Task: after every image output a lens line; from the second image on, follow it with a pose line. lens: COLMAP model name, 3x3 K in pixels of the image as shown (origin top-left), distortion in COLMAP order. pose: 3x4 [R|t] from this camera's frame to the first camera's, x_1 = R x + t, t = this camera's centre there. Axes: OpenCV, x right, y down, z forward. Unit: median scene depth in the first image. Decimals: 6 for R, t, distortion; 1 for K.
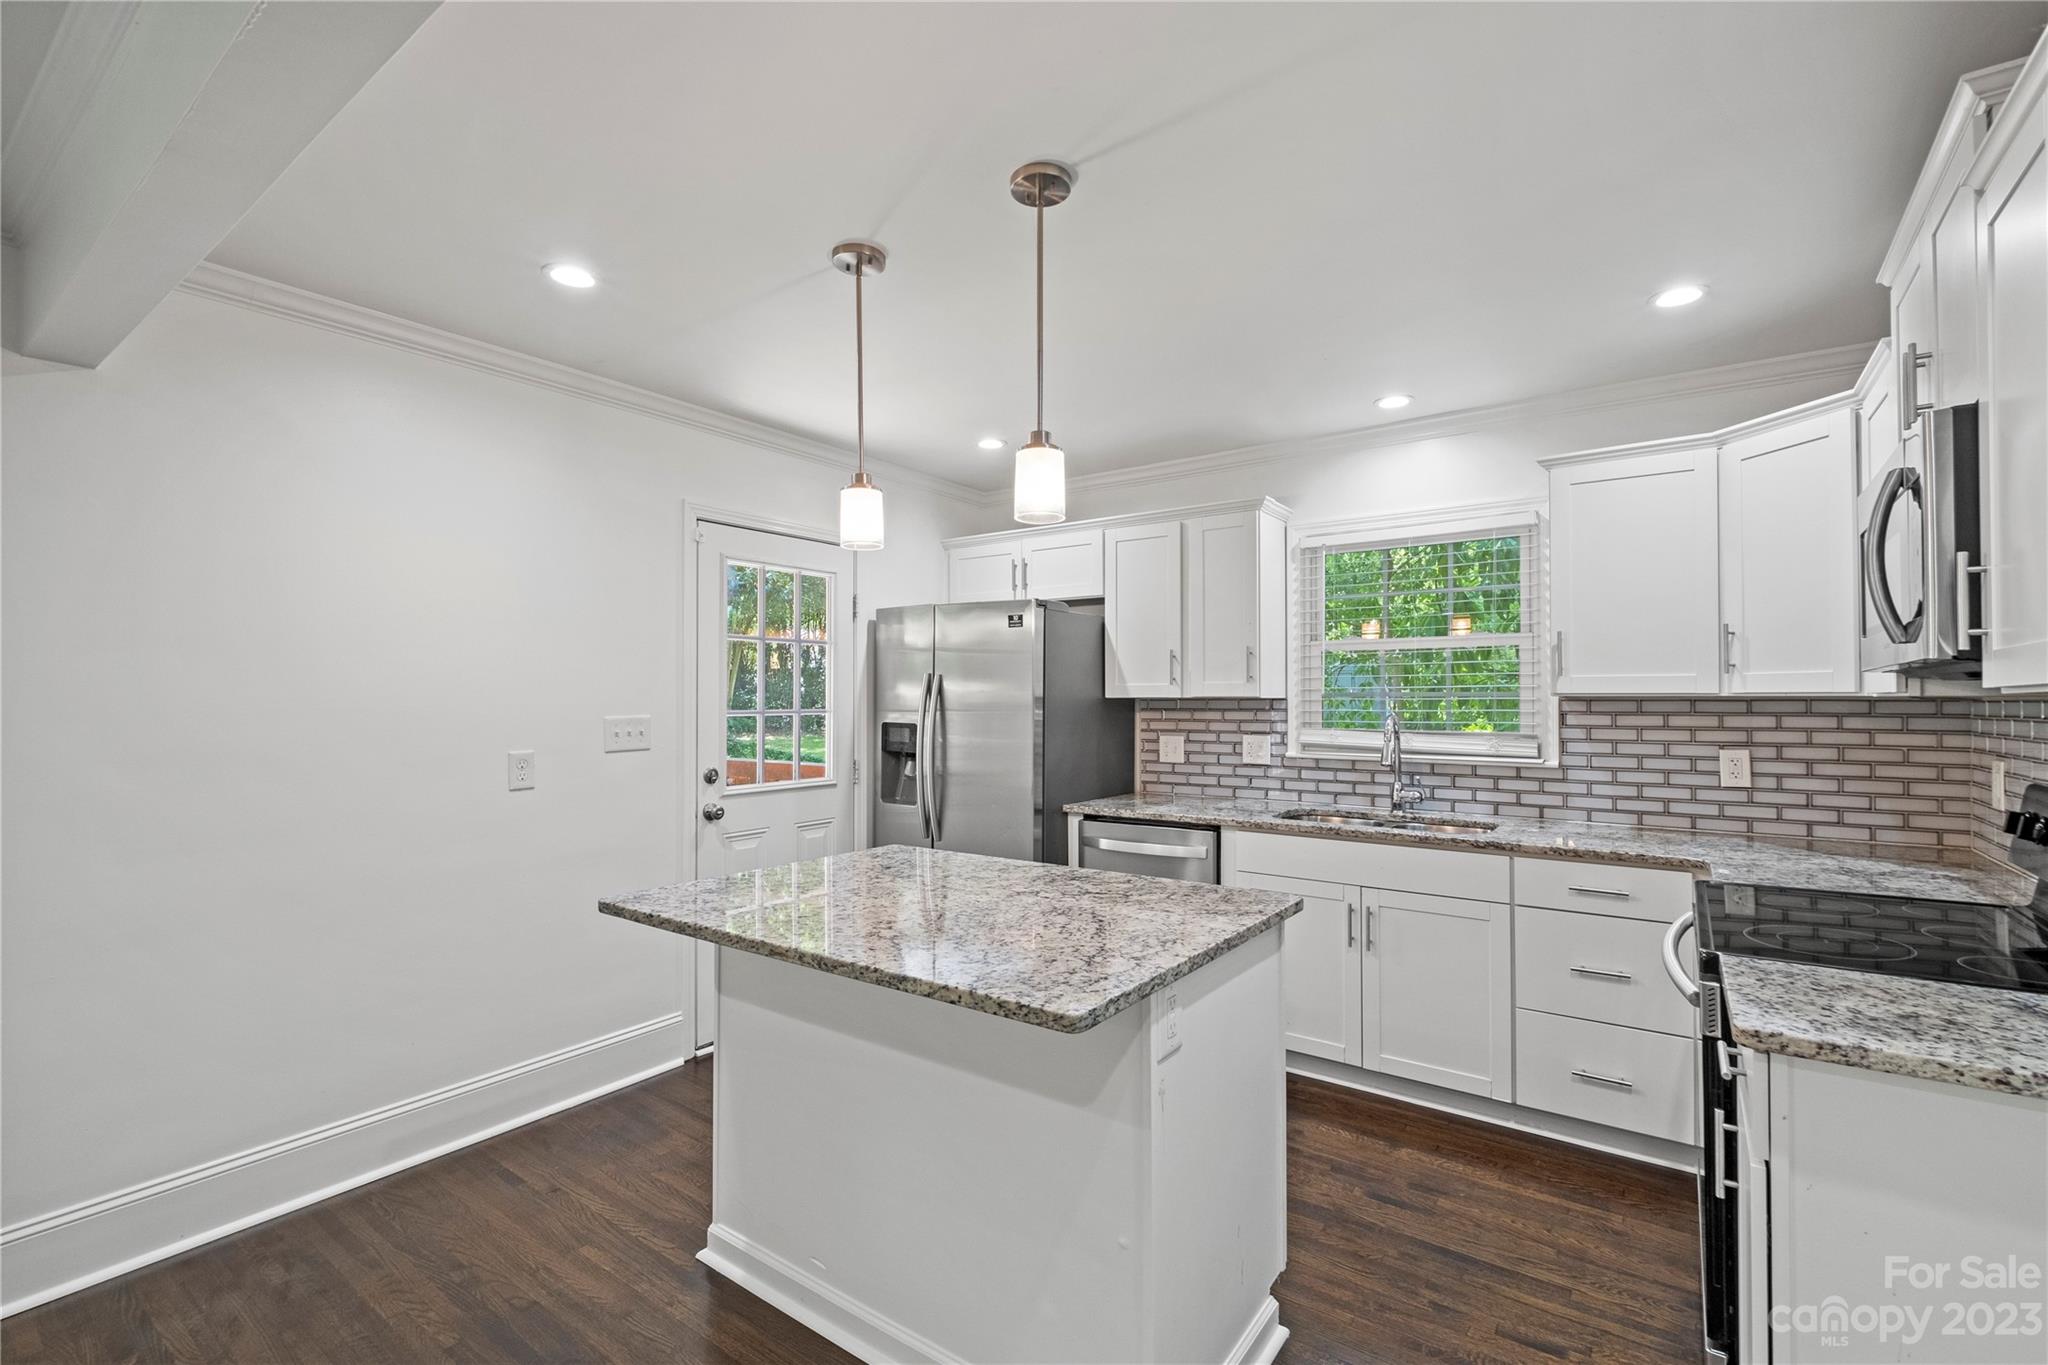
lens RADIAL K [[892.1, 0, 1031.1], [0, 892.1, 689.2], [0, 0, 1]] dist [0.009880, -0.008804]
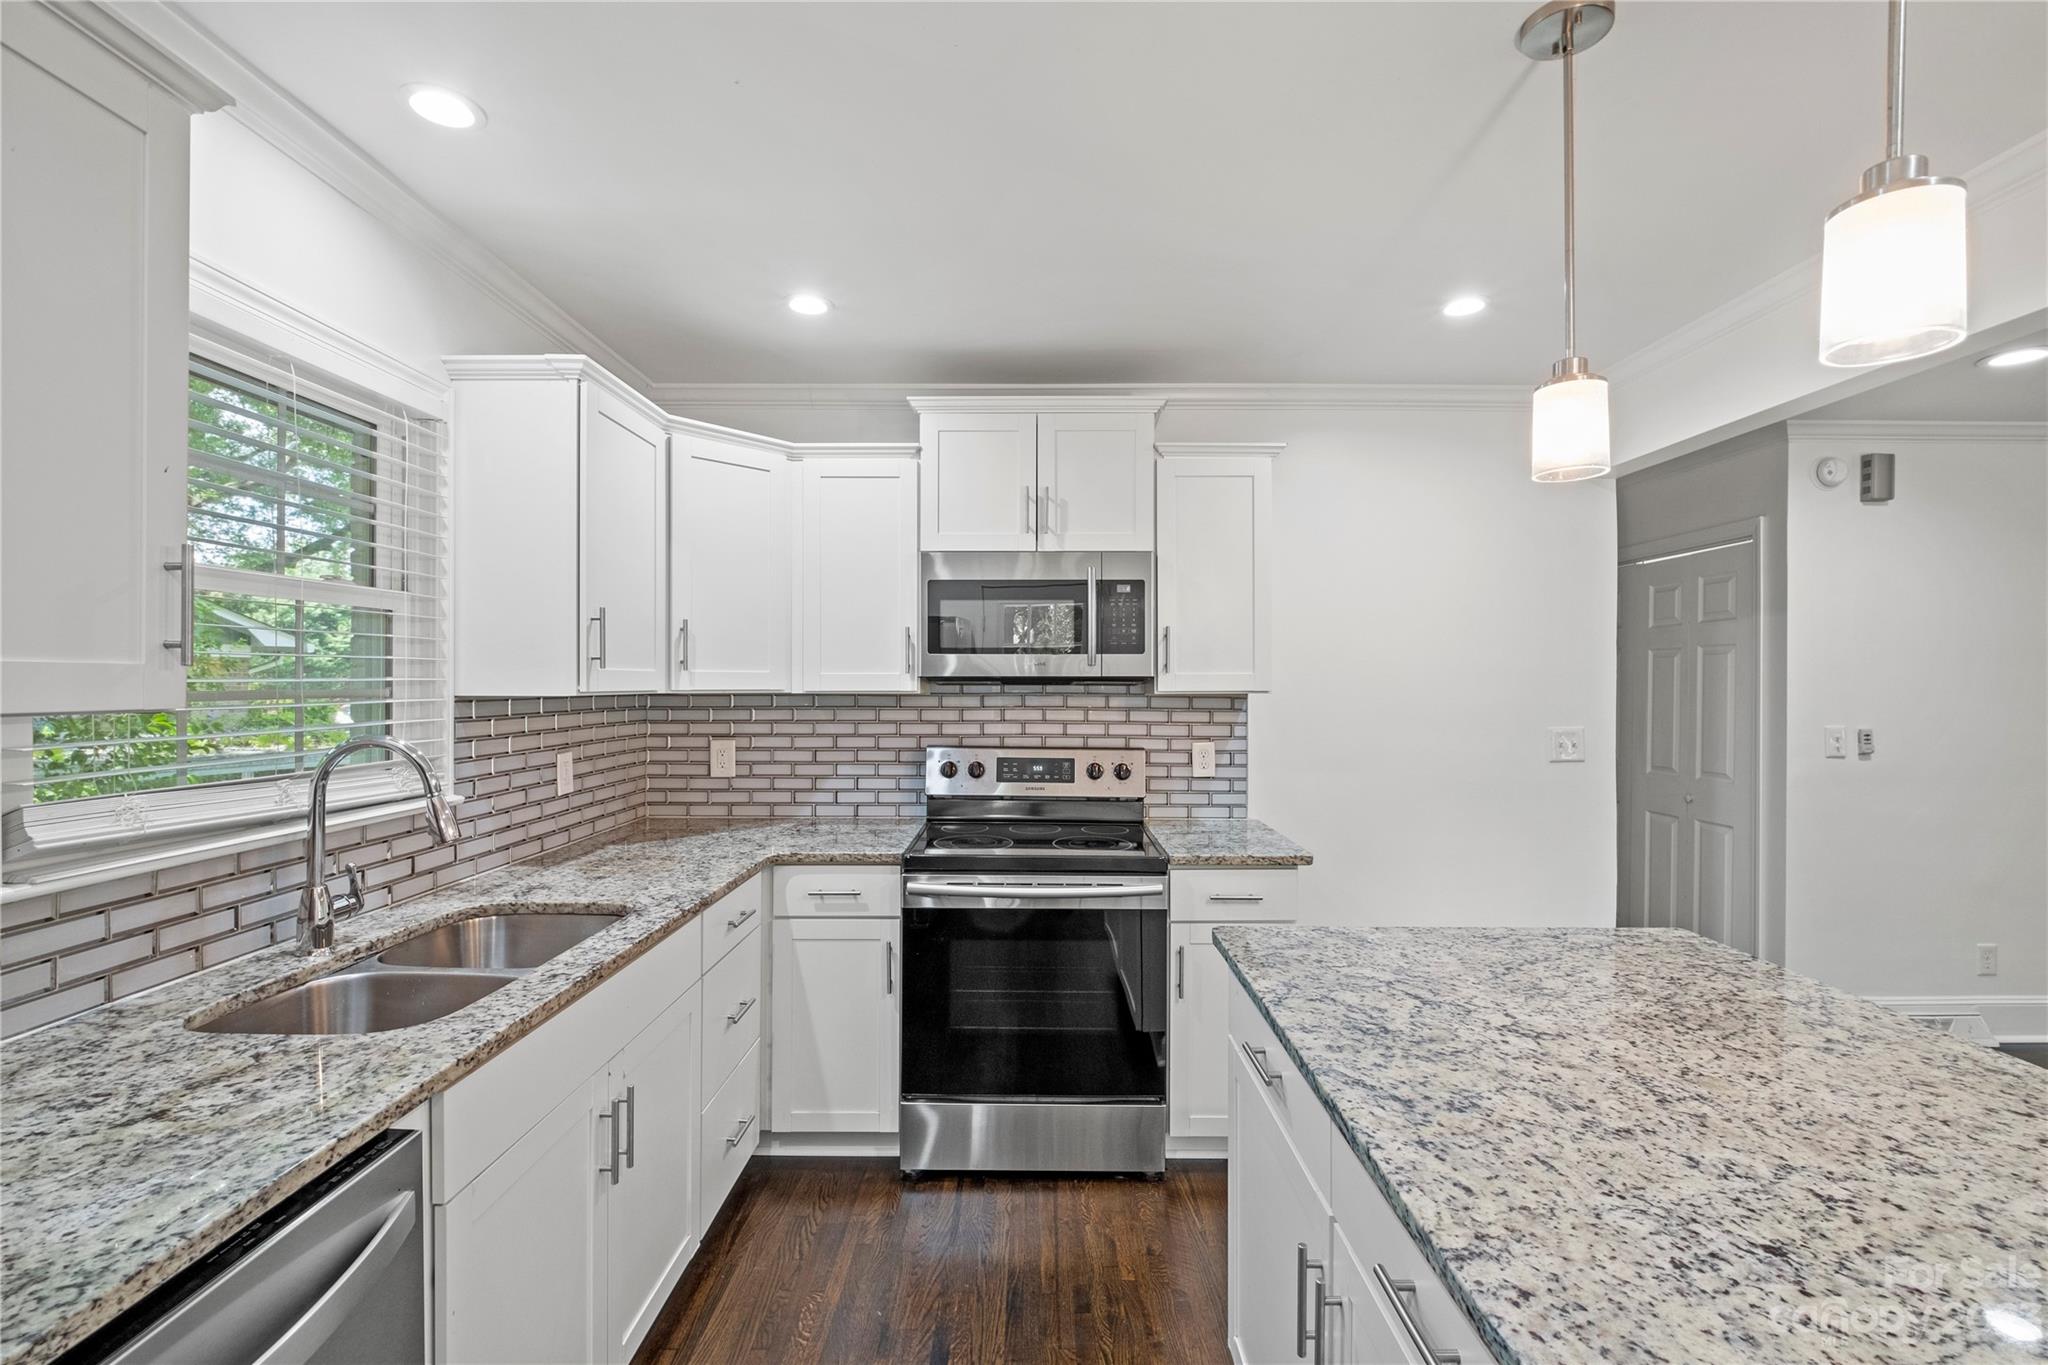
lens RADIAL K [[895.0, 0, 1031.4], [0, 895.0, 684.0], [0, 0, 1]] dist [-0.003138, -0.001166]
pose [[-0.585012, -0.005281, 0.811008, -0.181263], [-0.012011, 0.999926, -0.002153, -0.004121], [-0.810936, -0.011001, -0.585031, 0.972020]]
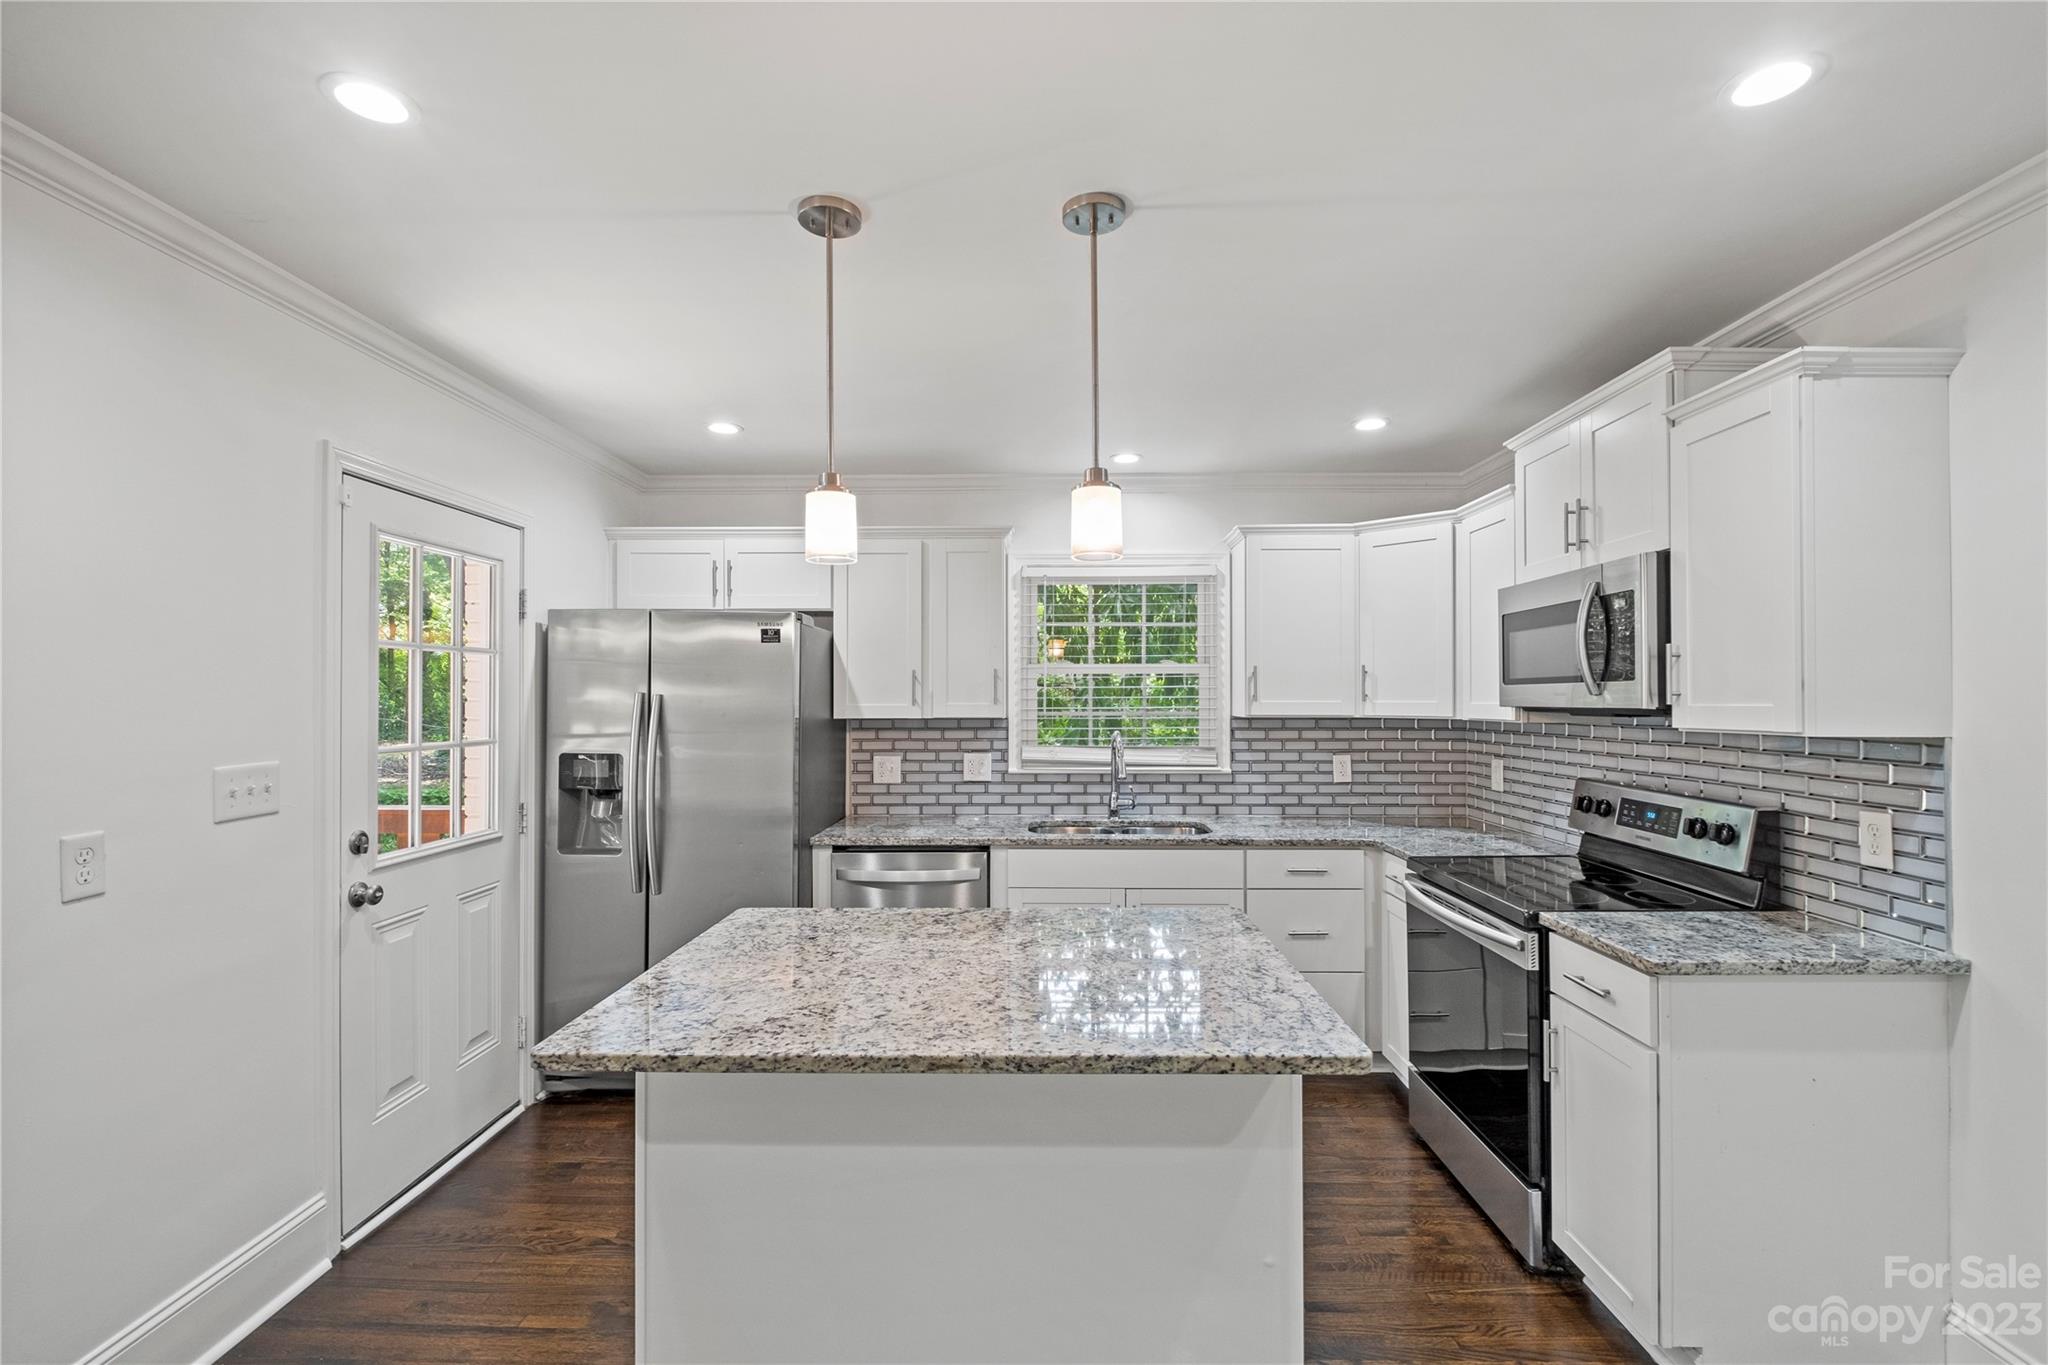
lens RADIAL K [[892.1, 0, 1031.1], [0, 892.1, 689.2], [0, 0, 1]] dist [0.009880, -0.008804]
pose [[0.820790, 0.004827, 0.571210, -0.324516], [-0.005528, 0.999985, -0.000507, -0.025194], [-0.571204, -0.002742, 0.820804, 0.129034]]
